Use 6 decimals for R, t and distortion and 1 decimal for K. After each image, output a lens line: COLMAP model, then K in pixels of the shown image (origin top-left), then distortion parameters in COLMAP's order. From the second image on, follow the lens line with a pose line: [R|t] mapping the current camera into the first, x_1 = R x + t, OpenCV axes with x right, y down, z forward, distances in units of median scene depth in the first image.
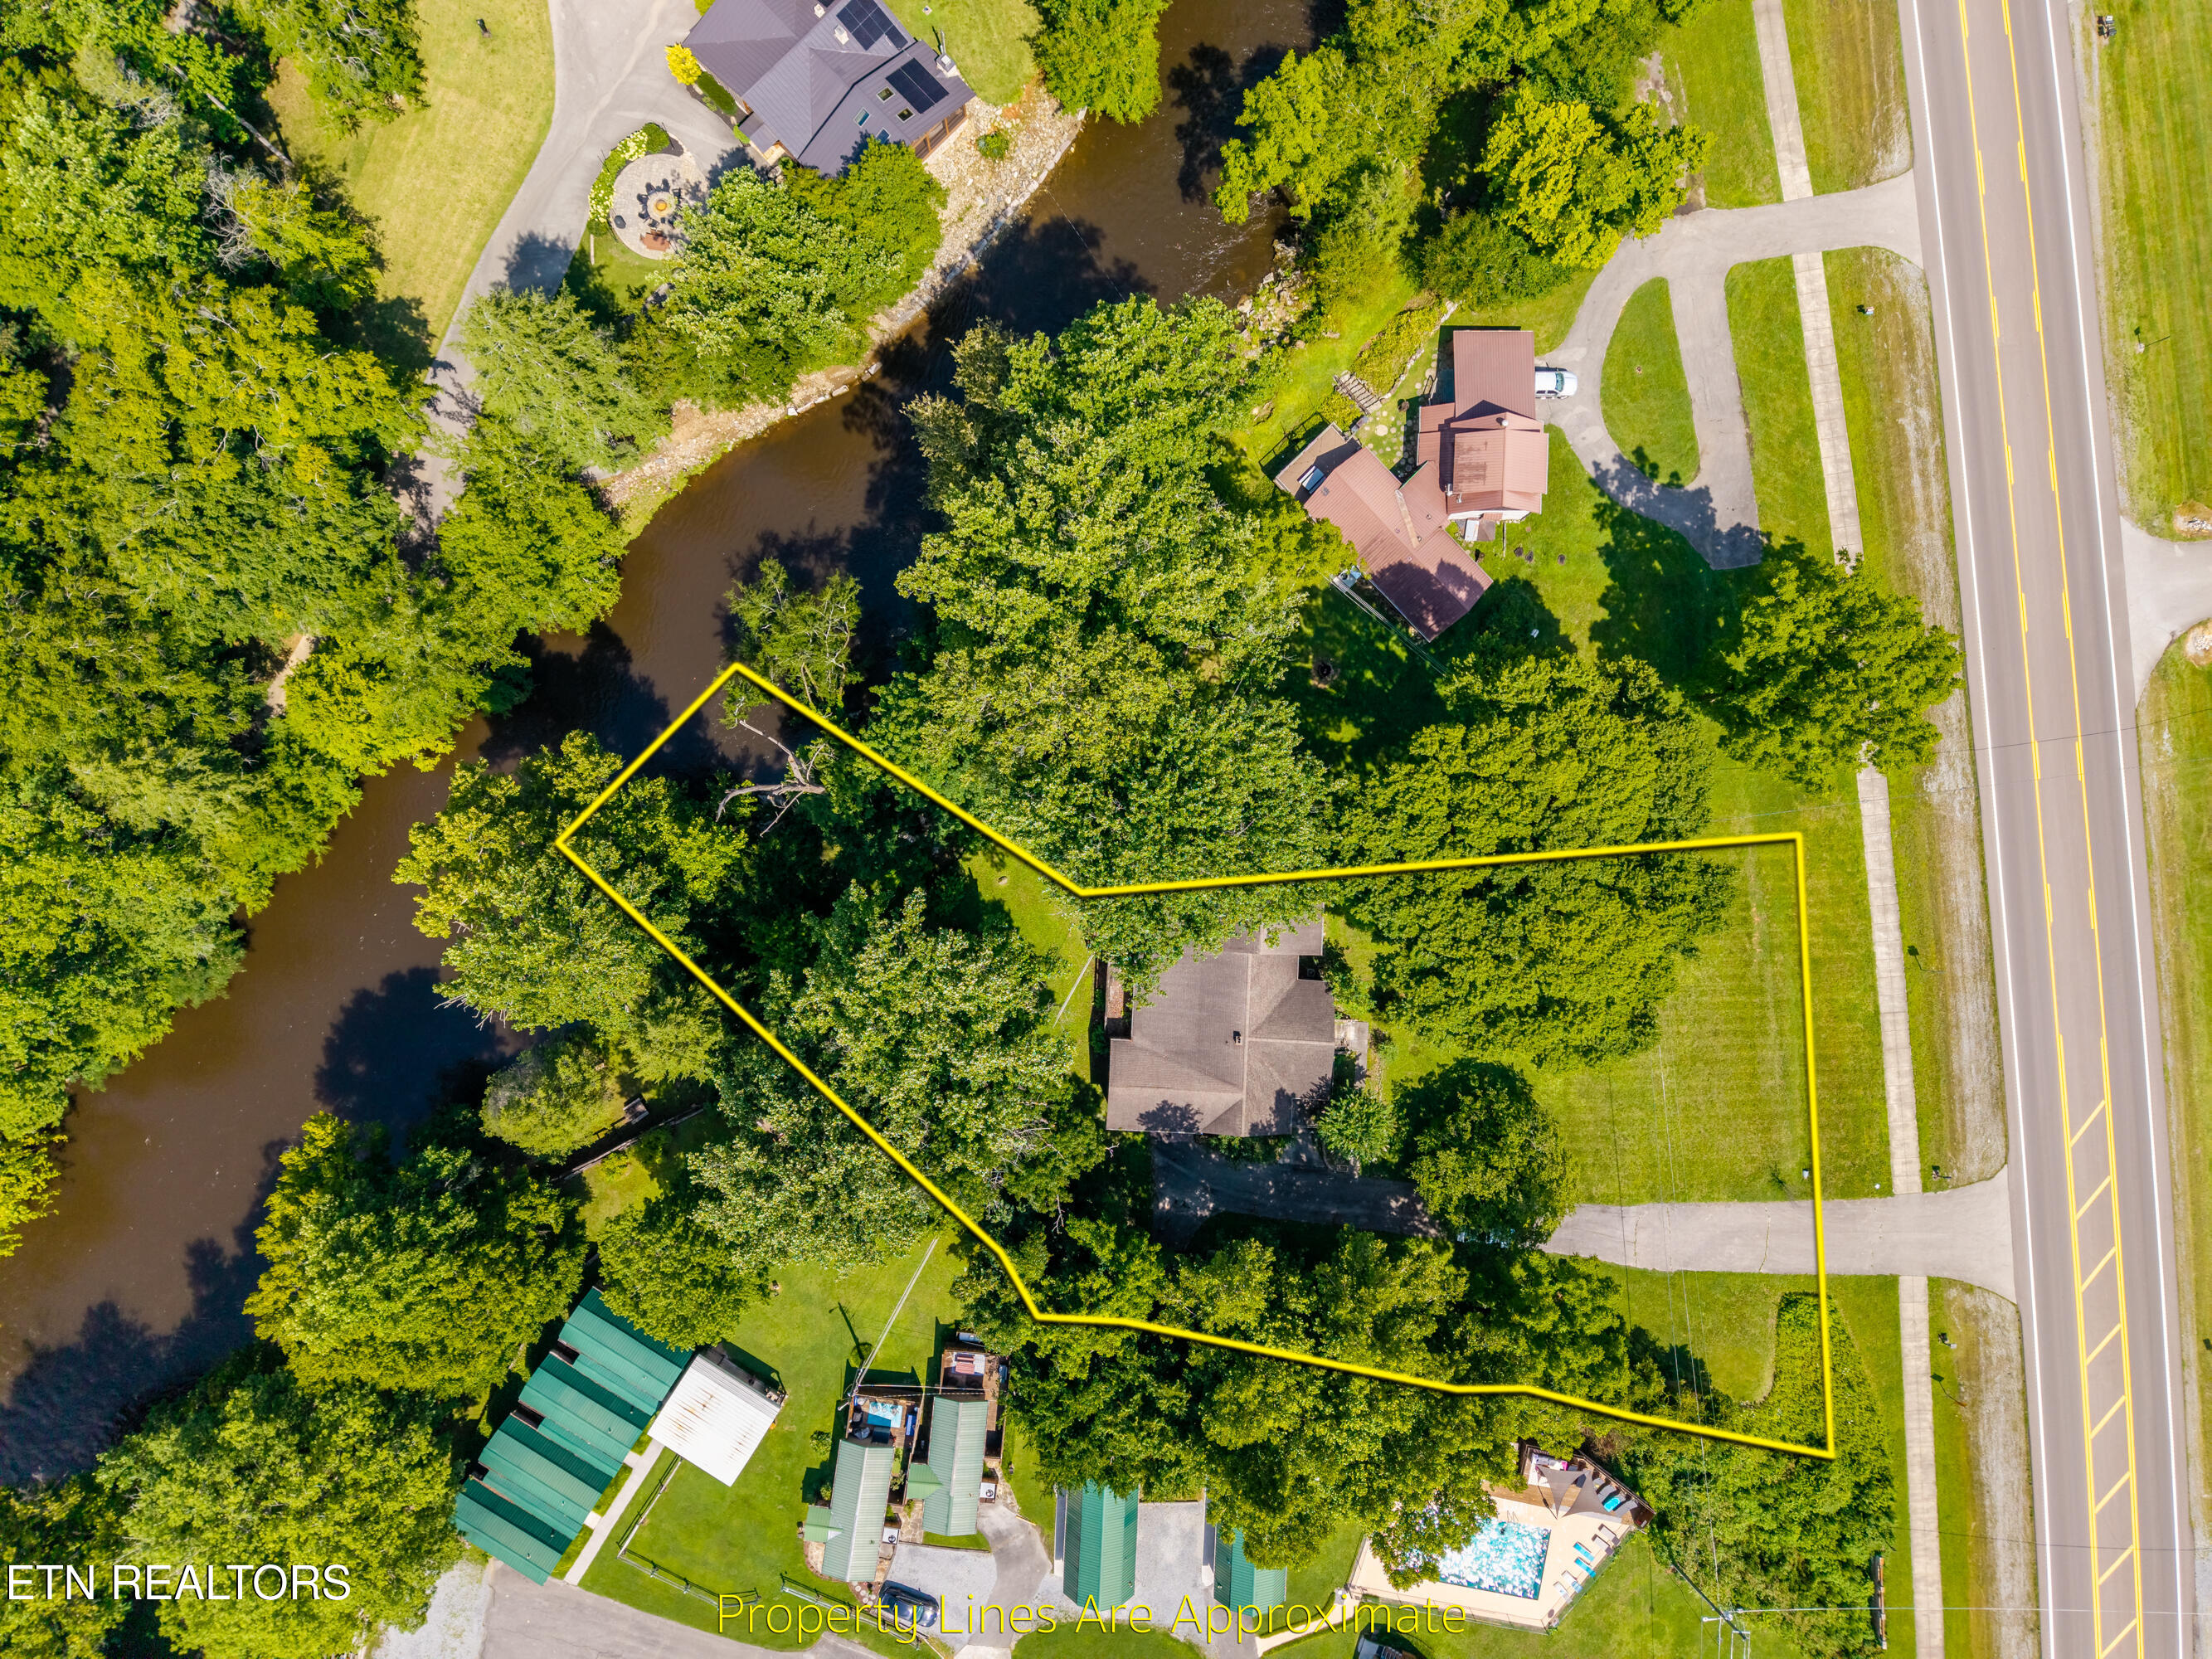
lens RADIAL K [[1487.3, 0, 1108.4], [0, 1487.3, 831.8], [0, 0, 1]] dist [0.013742, -0.005963]
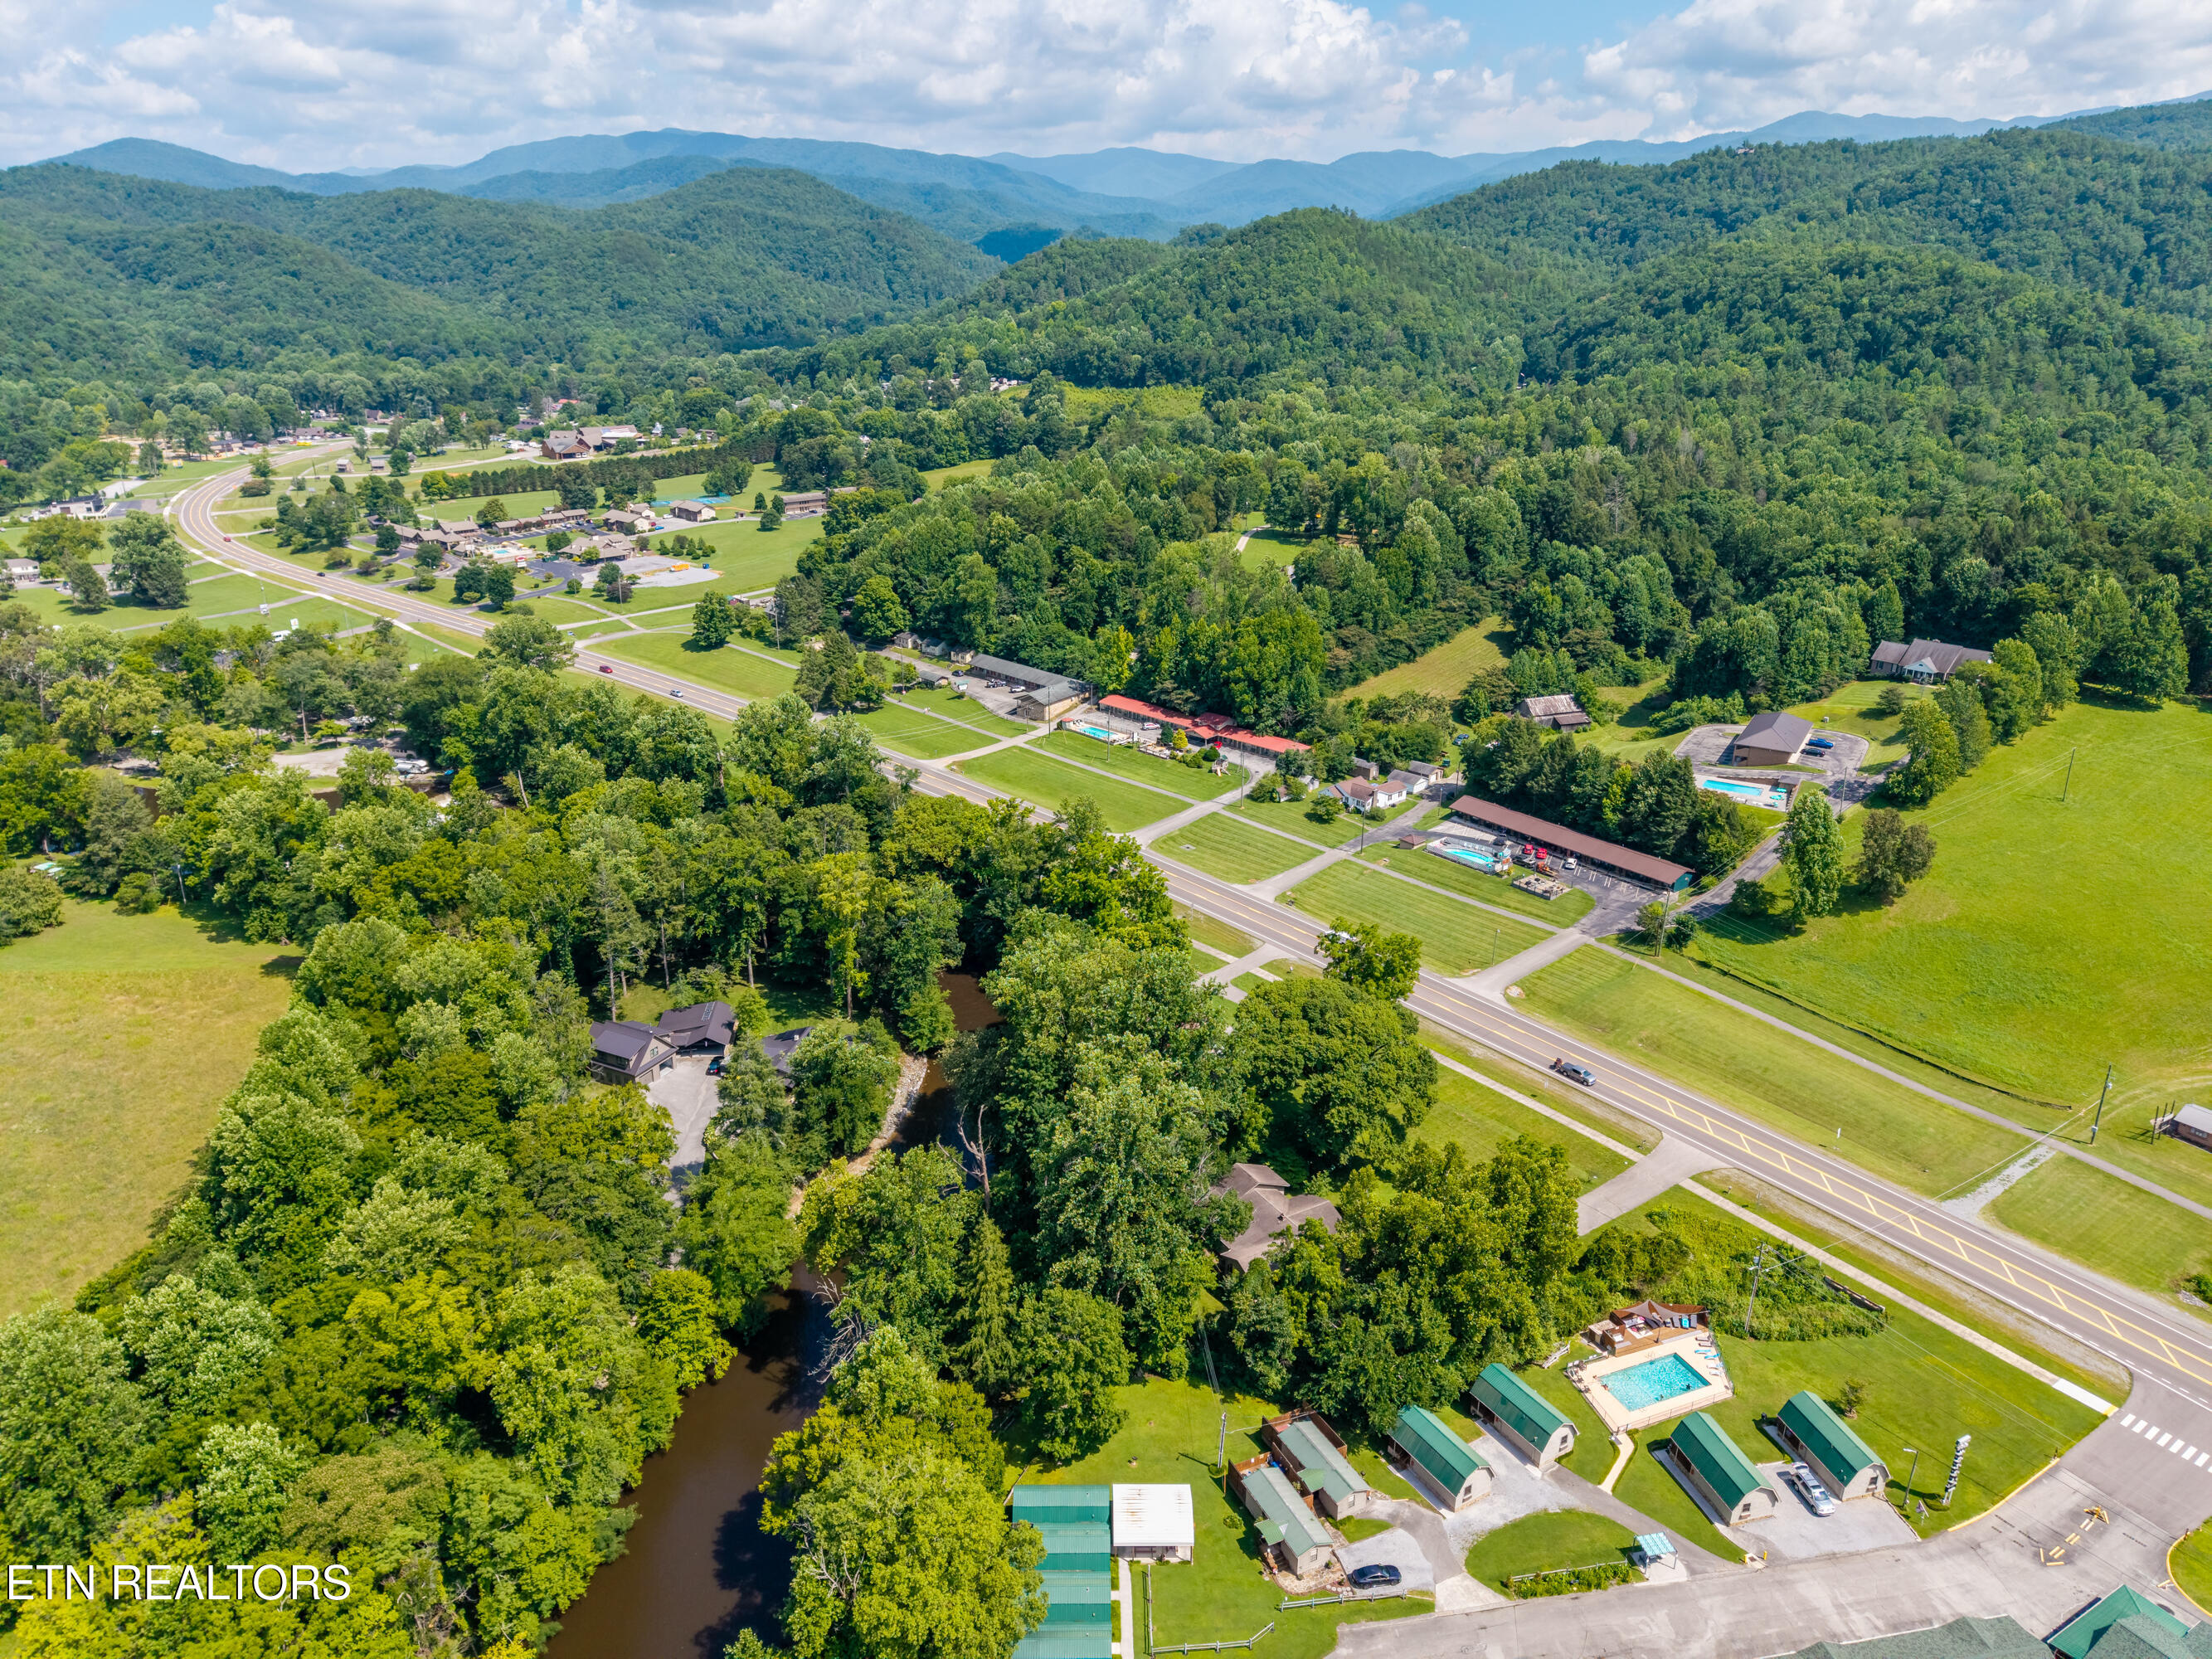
lens RADIAL K [[1477.2, 0, 1106.0], [0, 1477.2, 829.5], [0, 0, 1]] dist [0.076748, -0.109599]
pose [[0.835084, -0.210972, 0.508061, -0.787928], [0.549934, 0.295923, -0.781027, 1.145704], [0.014428, 0.931622, 0.363141, 0.002479]]
